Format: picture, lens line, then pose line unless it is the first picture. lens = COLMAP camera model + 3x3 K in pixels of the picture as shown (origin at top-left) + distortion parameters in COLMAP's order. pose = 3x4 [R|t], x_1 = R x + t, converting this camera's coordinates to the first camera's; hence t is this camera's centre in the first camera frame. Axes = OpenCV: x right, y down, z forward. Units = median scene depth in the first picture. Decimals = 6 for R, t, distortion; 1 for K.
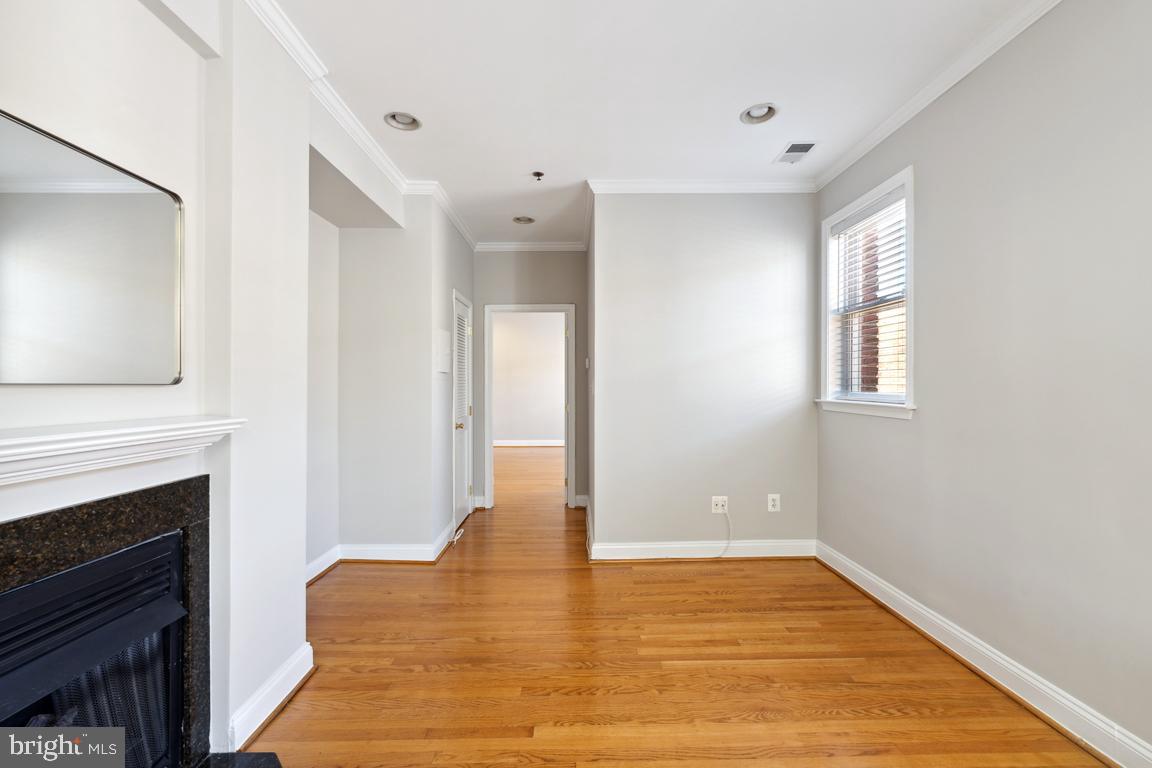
lens RADIAL K [[474.1, 0, 575.4], [0, 474.1, 383.5], [0, 0, 1]] dist [-0.000207, -0.000364]
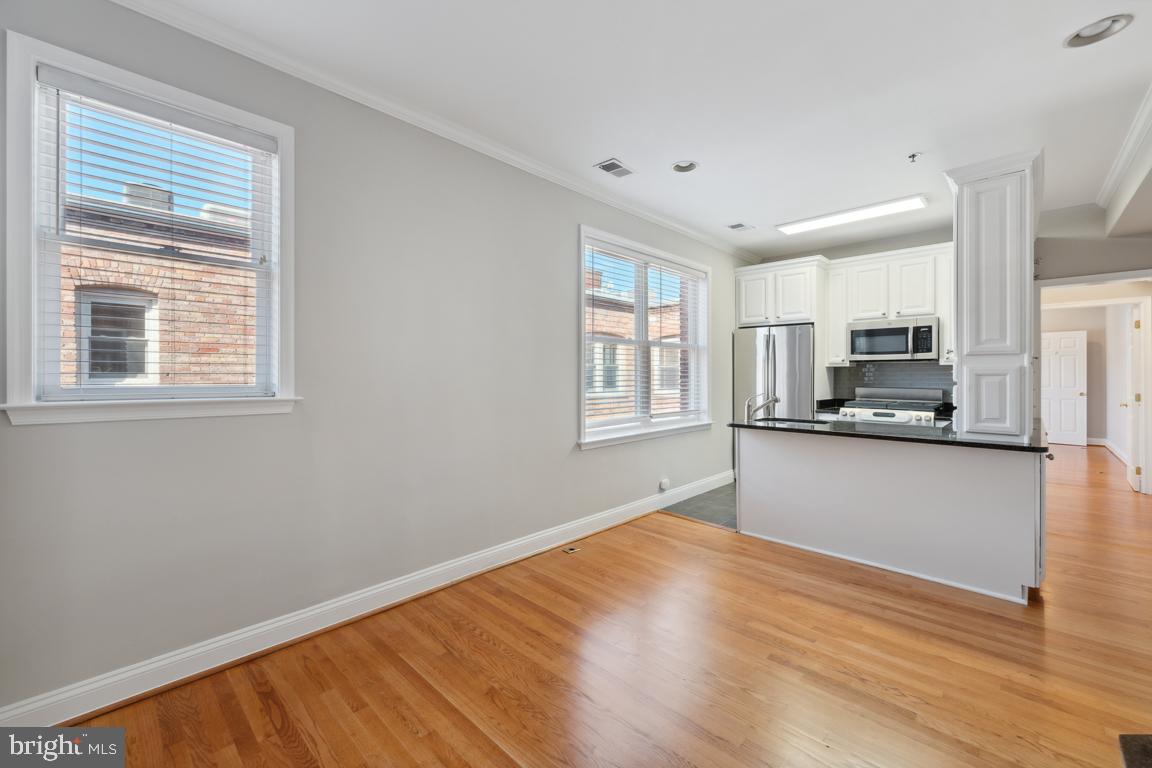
lens RADIAL K [[474.1, 0, 573.9], [0, 474.1, 374.3], [0, 0, 1]] dist [-0.000207, -0.000364]
pose [[-0.719043, 0.003826, 0.694955, -0.255508], [0.000601, 0.999988, -0.004883, 0.007324], [-0.694965, -0.003093, -0.719037, 1.118343]]
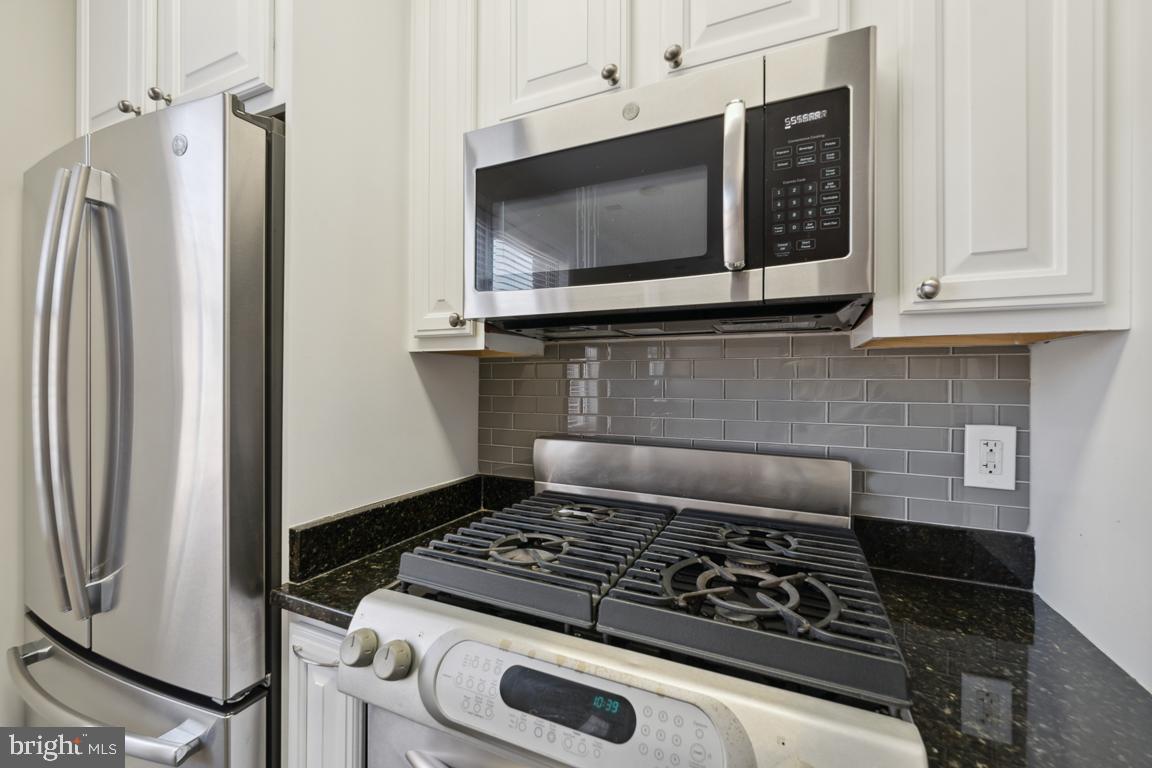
lens RADIAL K [[474.1, 0, 571.2], [0, 474.1, 379.8], [0, 0, 1]] dist [-0.000207, -0.000364]
pose [[-0.911255, -0.000258, 0.411843, 0.015695], [-0.002571, 0.999984, -0.005061, -0.004821], [-0.411835, -0.005671, -0.911241, -0.565317]]
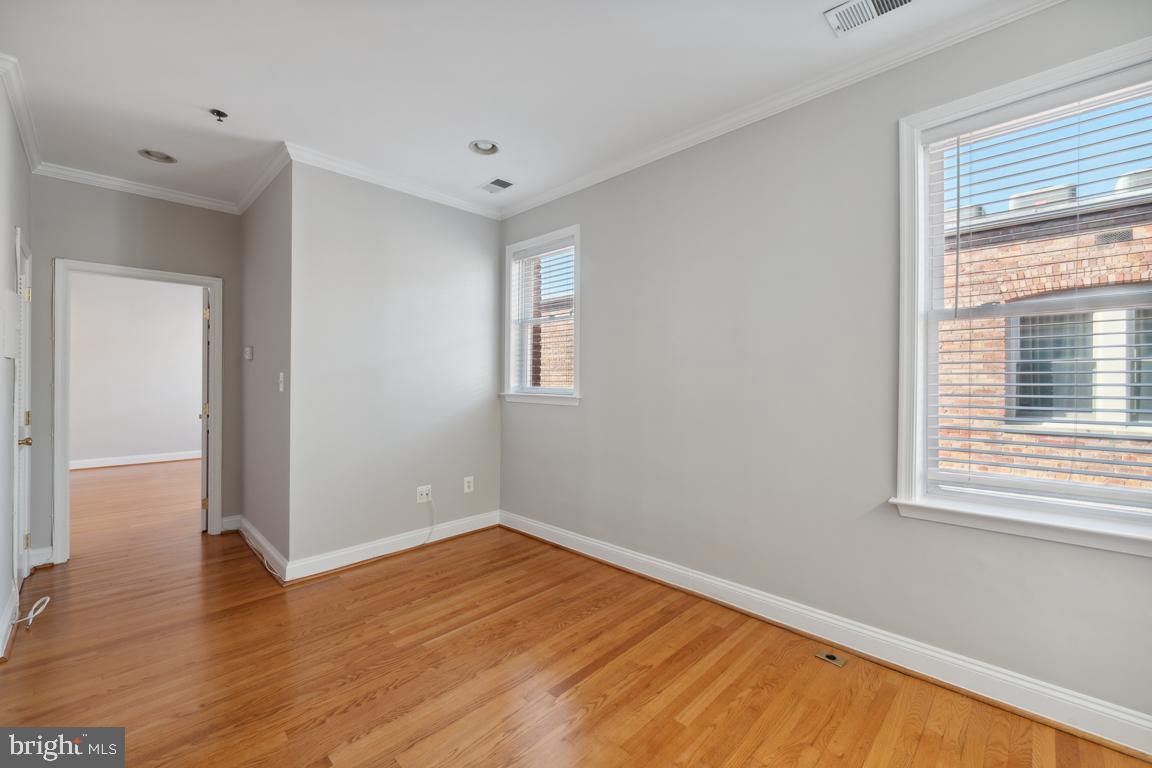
lens RADIAL K [[474.1, 0, 579.6], [0, 474.1, 379.8], [0, 0, 1]] dist [-0.000207, -0.000364]
pose [[0.702645, 0.007641, 0.711499, -0.246851], [-0.006747, 0.999969, -0.004076, 0.004044], [-0.711508, -0.001936, 0.702675, 0.015053]]
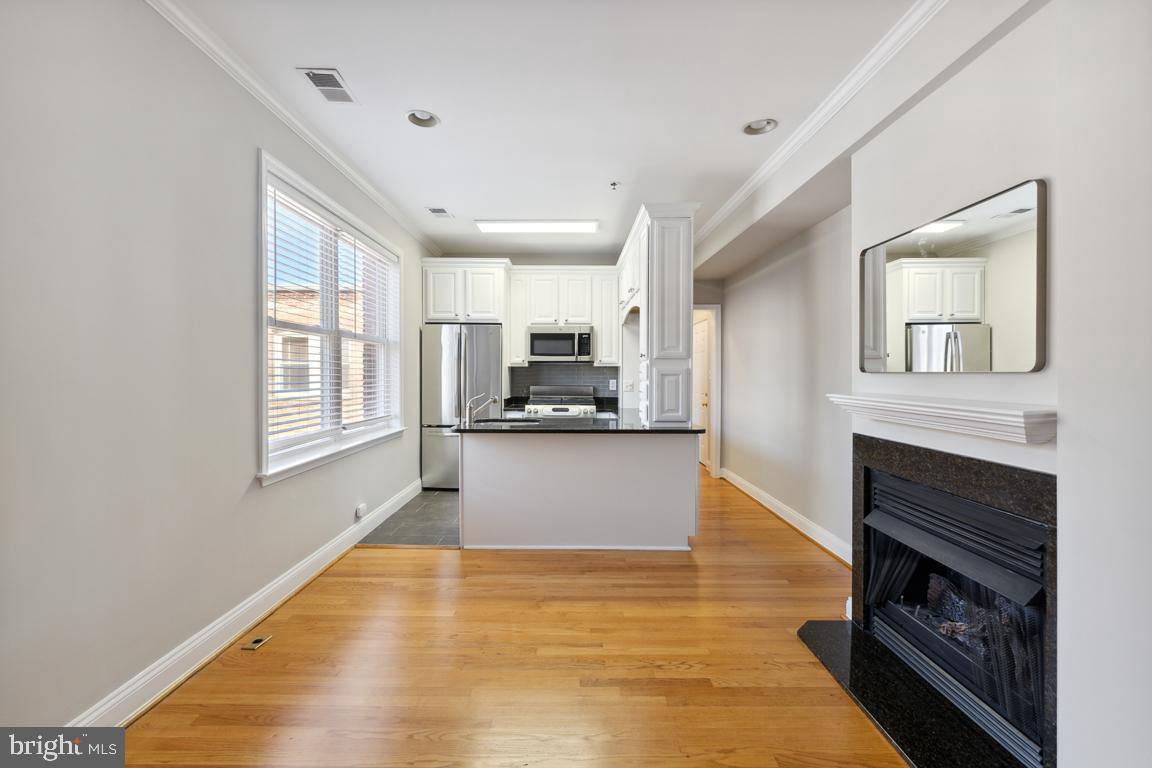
lens RADIAL K [[474.1, 0, 576.6], [0, 474.1, 376.6], [0, 0, 1]] dist [-0.000207, -0.000364]
pose [[-0.999951, 0.001038, -0.009815, 0.060275], [0.001005, 0.999994, 0.003364, 0.004038], [0.009819, 0.003353, -0.999946, 1.047102]]
